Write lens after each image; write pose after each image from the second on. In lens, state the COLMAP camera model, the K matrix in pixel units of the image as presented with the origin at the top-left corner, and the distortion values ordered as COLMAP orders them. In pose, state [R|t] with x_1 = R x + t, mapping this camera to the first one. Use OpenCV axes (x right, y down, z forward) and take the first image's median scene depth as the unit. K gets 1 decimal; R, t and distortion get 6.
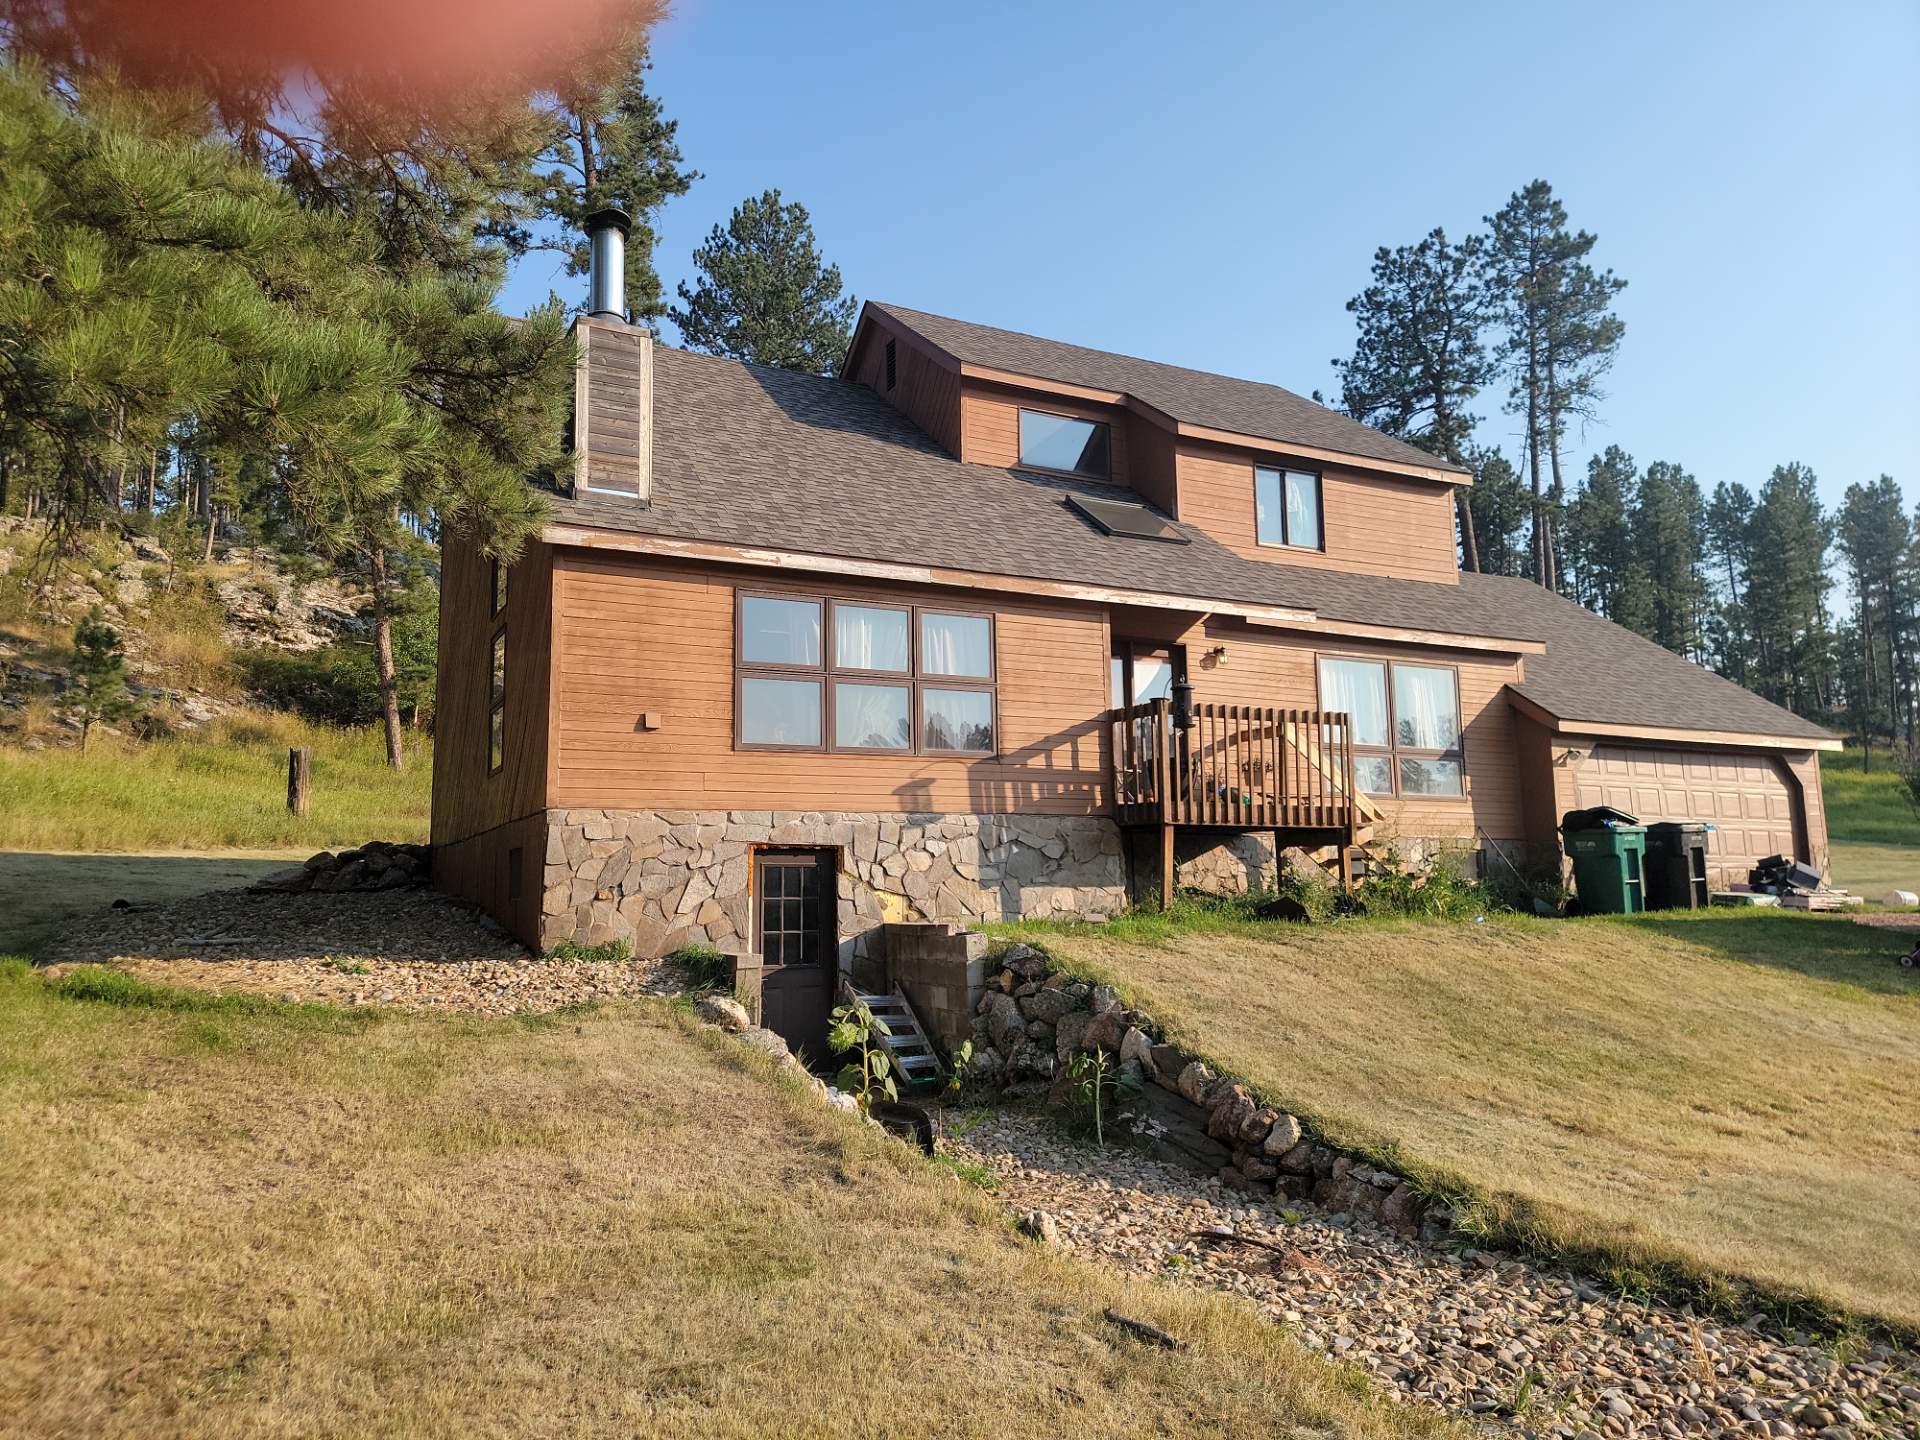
lens RADIAL K [[1331.9, 0, 1051.7], [0, 1331.9, 735.8], [0, 0, 1]] dist [0.053800, -0.022454]
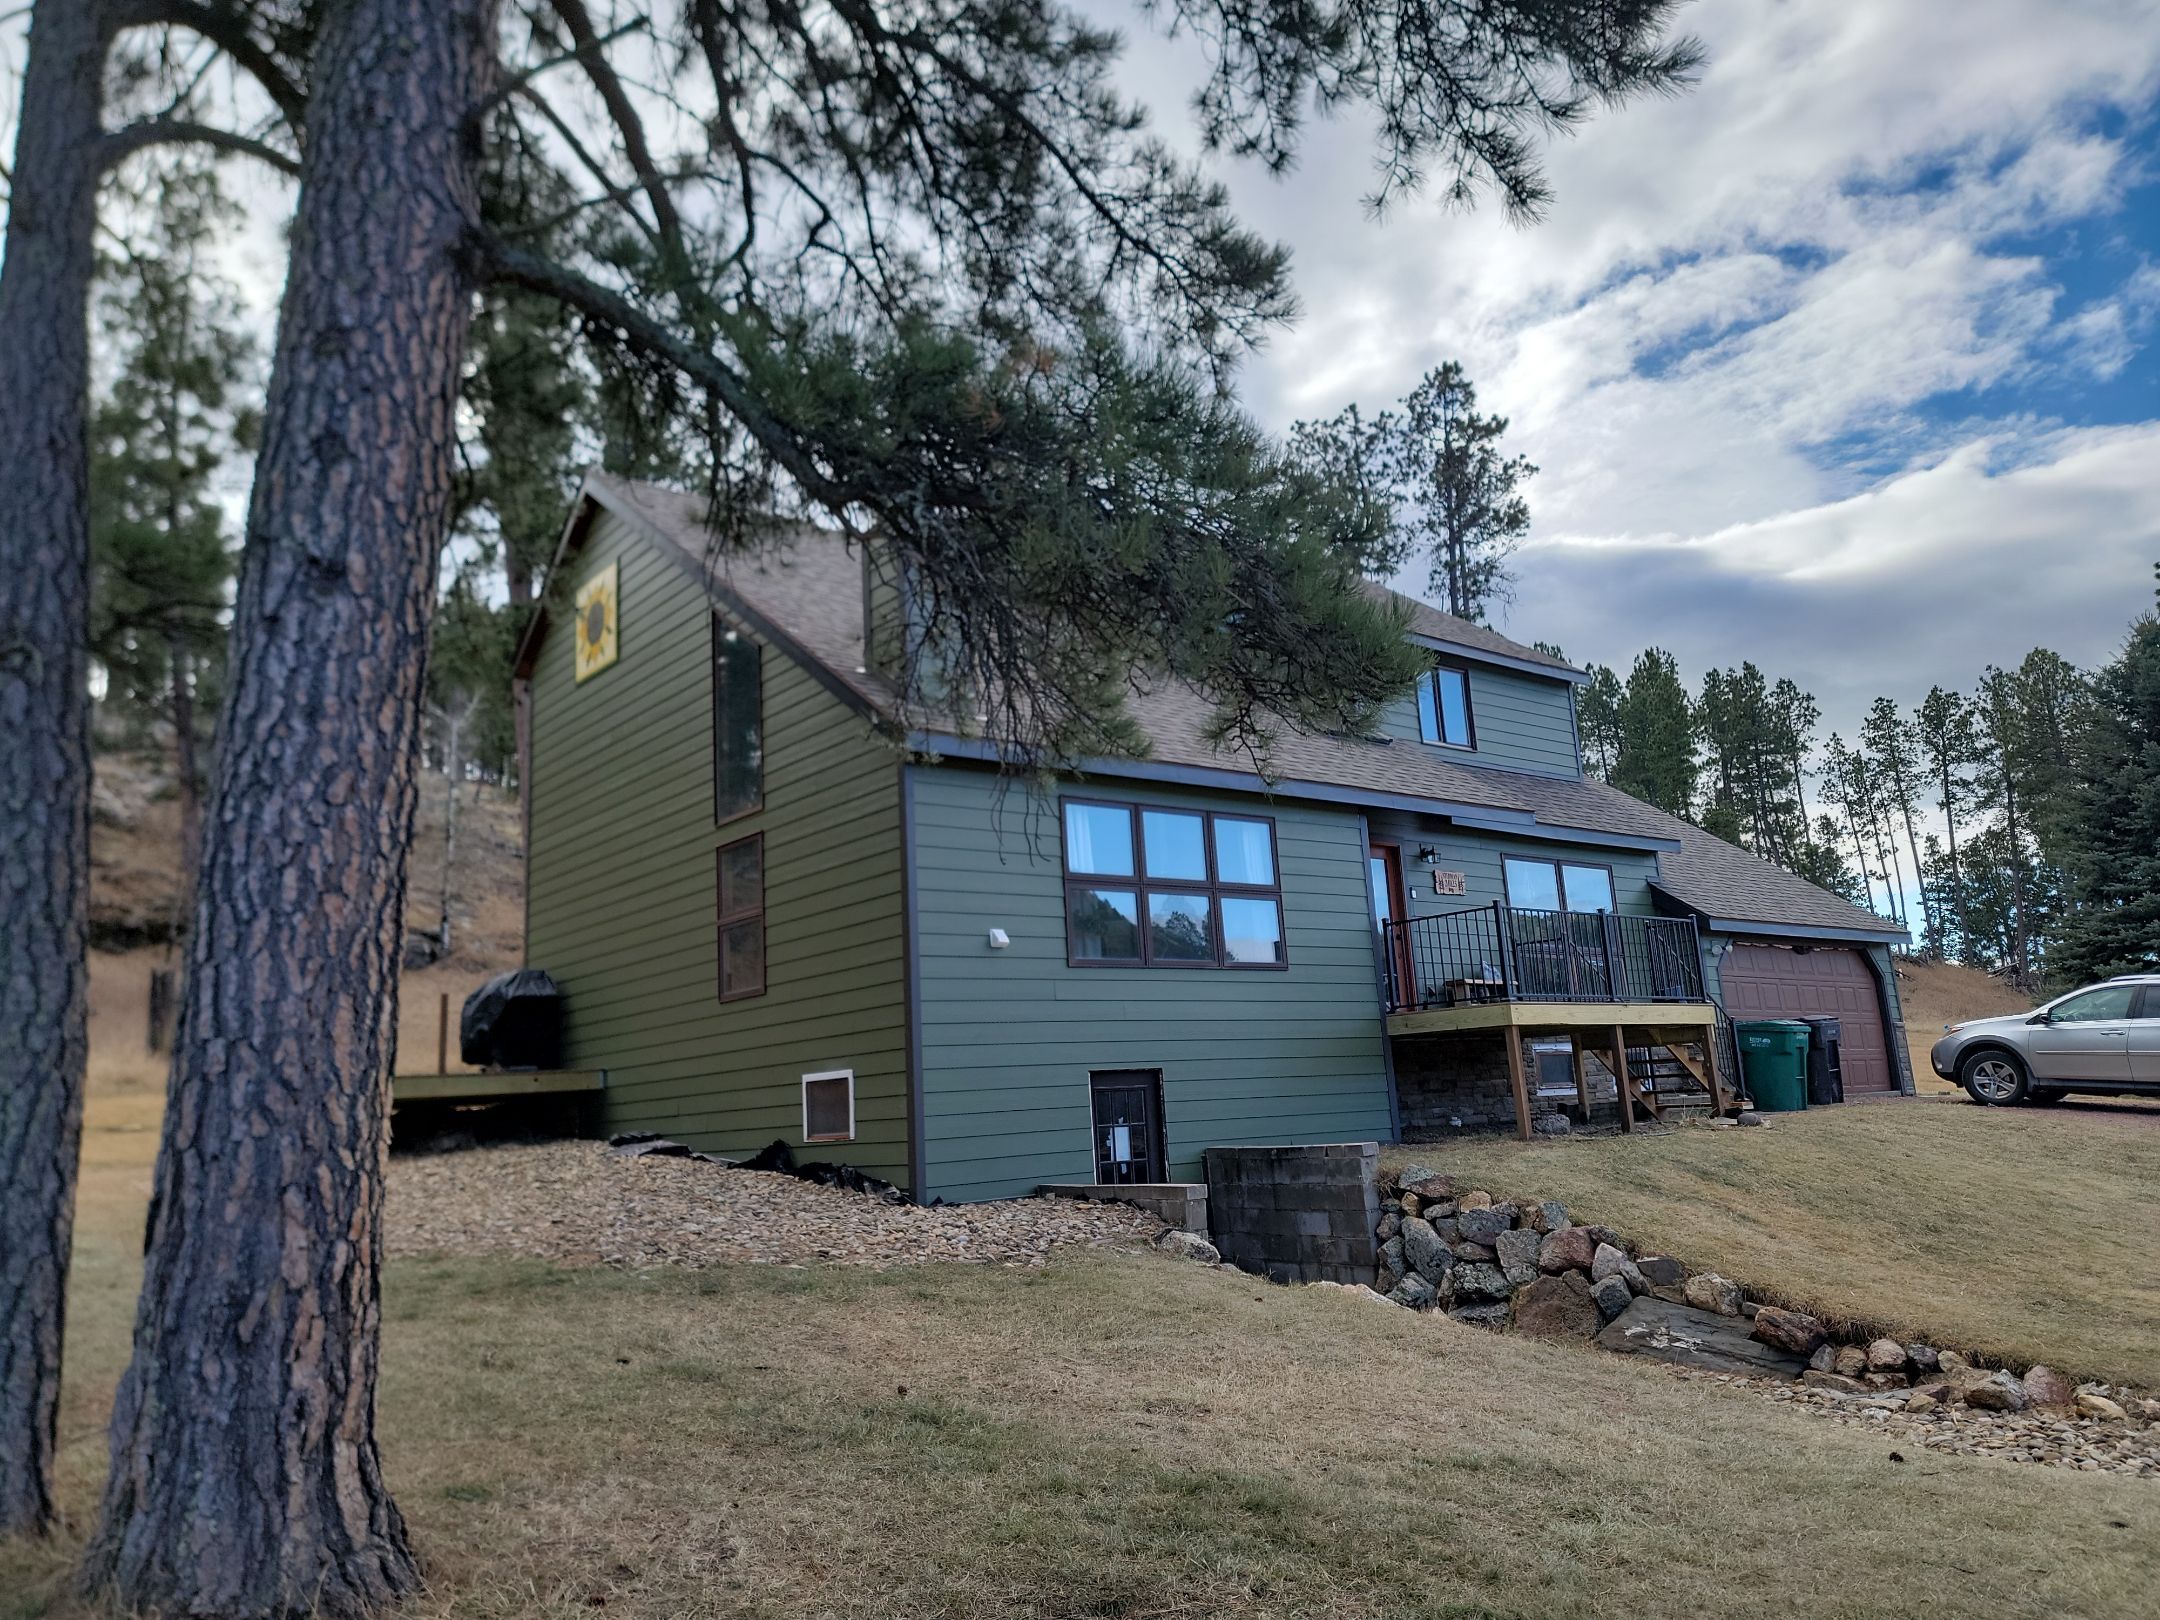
lens RADIAL K [[1497.2, 0, 1117.1], [0, 1497.2, 828.1], [0, 0, 1]] dist [0.026340, -0.002513]
pose [[0.982258, -0.000473, 0.187535, -0.316805], [0.012782, 0.997840, -0.064432, -0.014758], [-0.187099, 0.065686, 0.980142, -0.036247]]
